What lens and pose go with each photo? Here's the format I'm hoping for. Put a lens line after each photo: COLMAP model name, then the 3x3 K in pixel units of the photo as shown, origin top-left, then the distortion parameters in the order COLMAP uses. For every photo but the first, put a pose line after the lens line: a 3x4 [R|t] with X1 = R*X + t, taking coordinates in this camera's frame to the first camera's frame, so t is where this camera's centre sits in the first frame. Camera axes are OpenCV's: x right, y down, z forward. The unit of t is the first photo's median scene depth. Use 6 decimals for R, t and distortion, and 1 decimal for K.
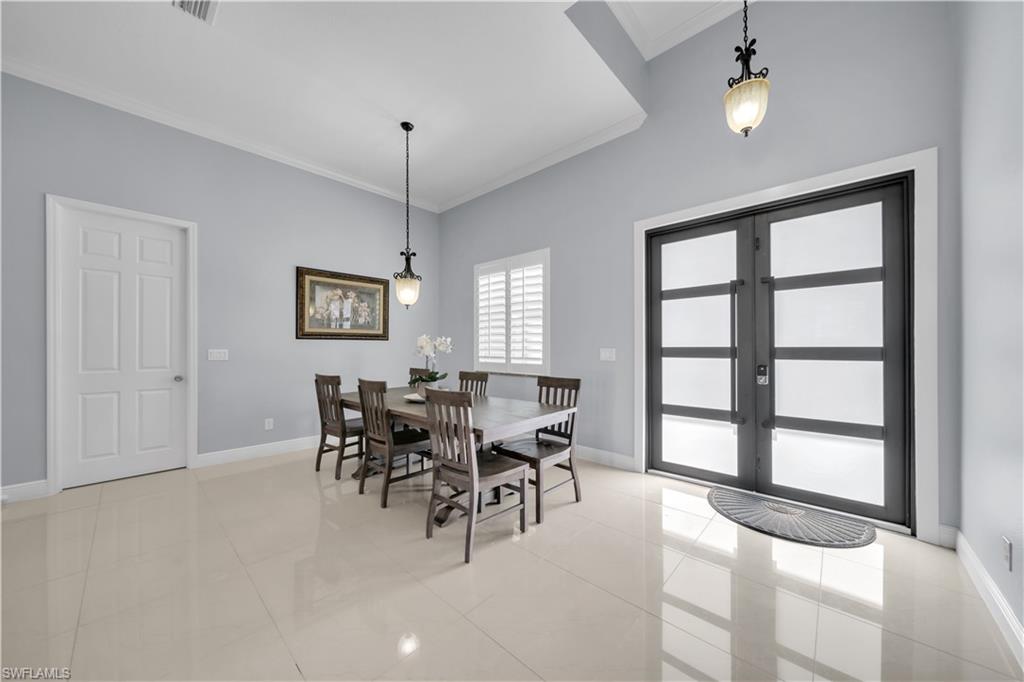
lens RADIAL K [[352.3, 0, 517.0], [0, 352.3, 346.4], [0, 0, 1]] dist [-0.001912, -0.000860]
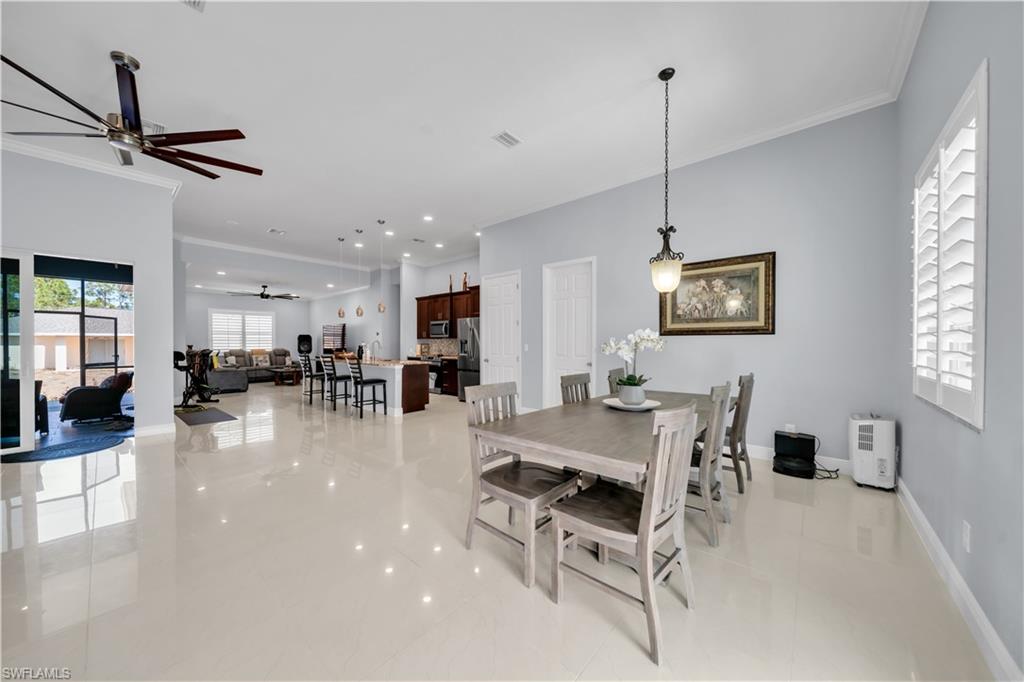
lens RADIAL K [[352.3, 0, 514.8], [0, 352.3, 343.4], [0, 0, 1]] dist [-0.001912, -0.000860]
pose [[0.027742, 0.004869, -0.999603, 0.608389], [0.006273, 0.999968, 0.005045, -0.009681], [0.999595, -0.006411, 0.027710, 0.761917]]
